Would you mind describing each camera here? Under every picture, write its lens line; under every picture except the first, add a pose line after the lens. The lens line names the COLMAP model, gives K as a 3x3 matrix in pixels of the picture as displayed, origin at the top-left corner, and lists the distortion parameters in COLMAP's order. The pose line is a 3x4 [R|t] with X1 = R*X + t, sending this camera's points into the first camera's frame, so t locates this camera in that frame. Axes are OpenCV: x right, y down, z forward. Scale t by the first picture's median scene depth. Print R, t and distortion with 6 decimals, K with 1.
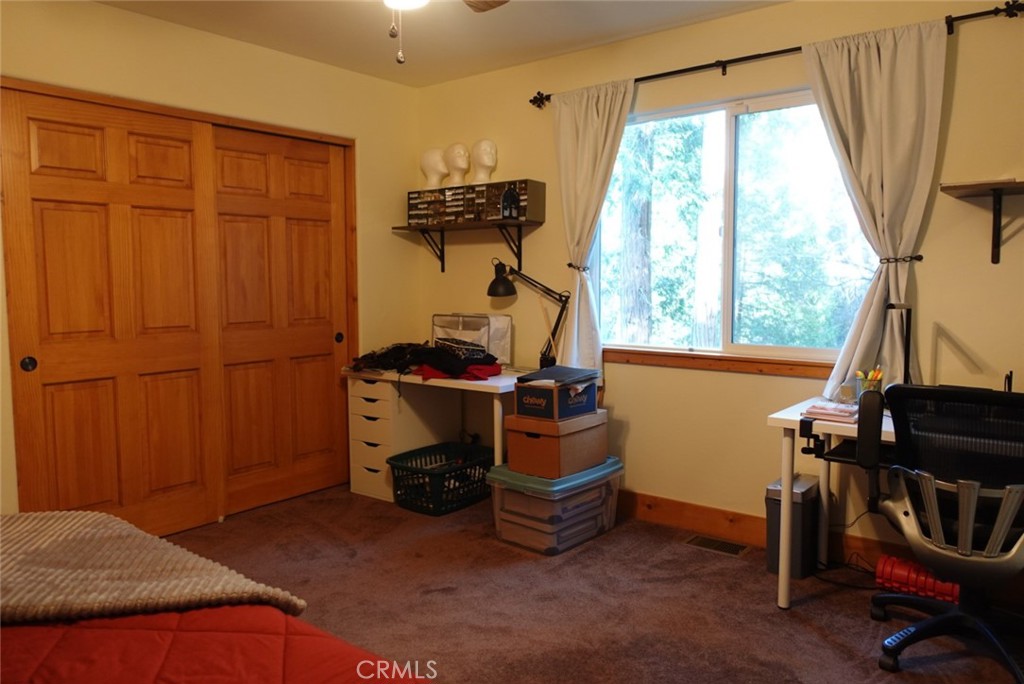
lens RADIAL K [[734.6, 0, 508.3], [0, 734.6, 335.5], [0, 0, 1]] dist [0.001161, -0.001334]
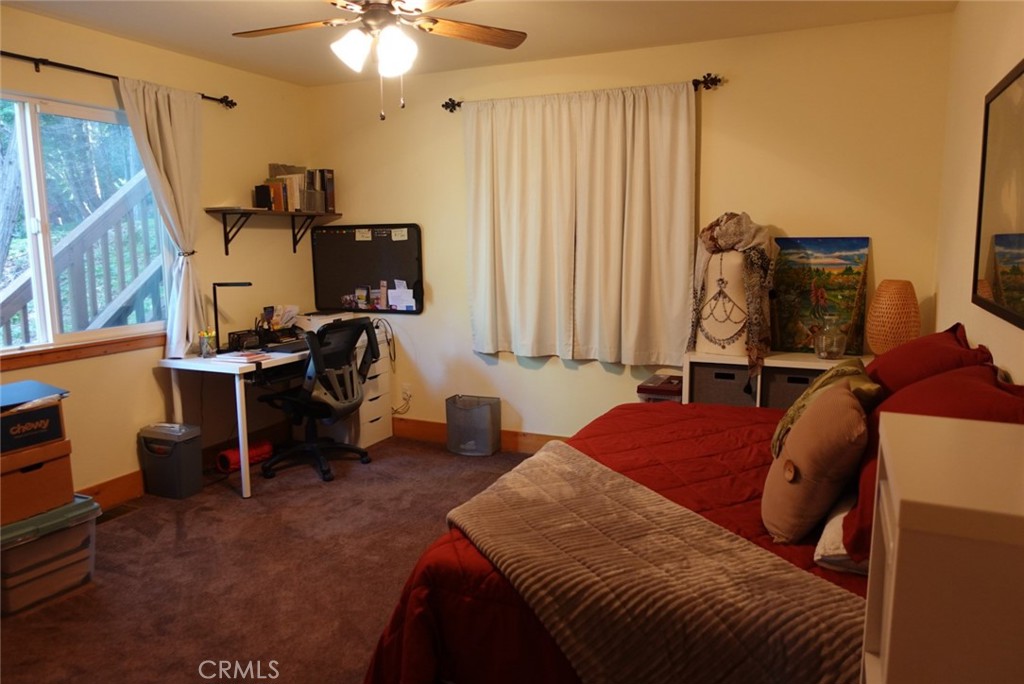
lens RADIAL K [[708.5, 0, 512.0], [0, 708.5, 342.0], [0, 0, 1]] dist [0.000817, 0.000852]
pose [[-0.238030, -0.135042, 0.961824, -0.924497], [0.088430, 0.983161, 0.159922, -0.093548], [-0.967224, 0.123120, -0.222080, 0.680990]]
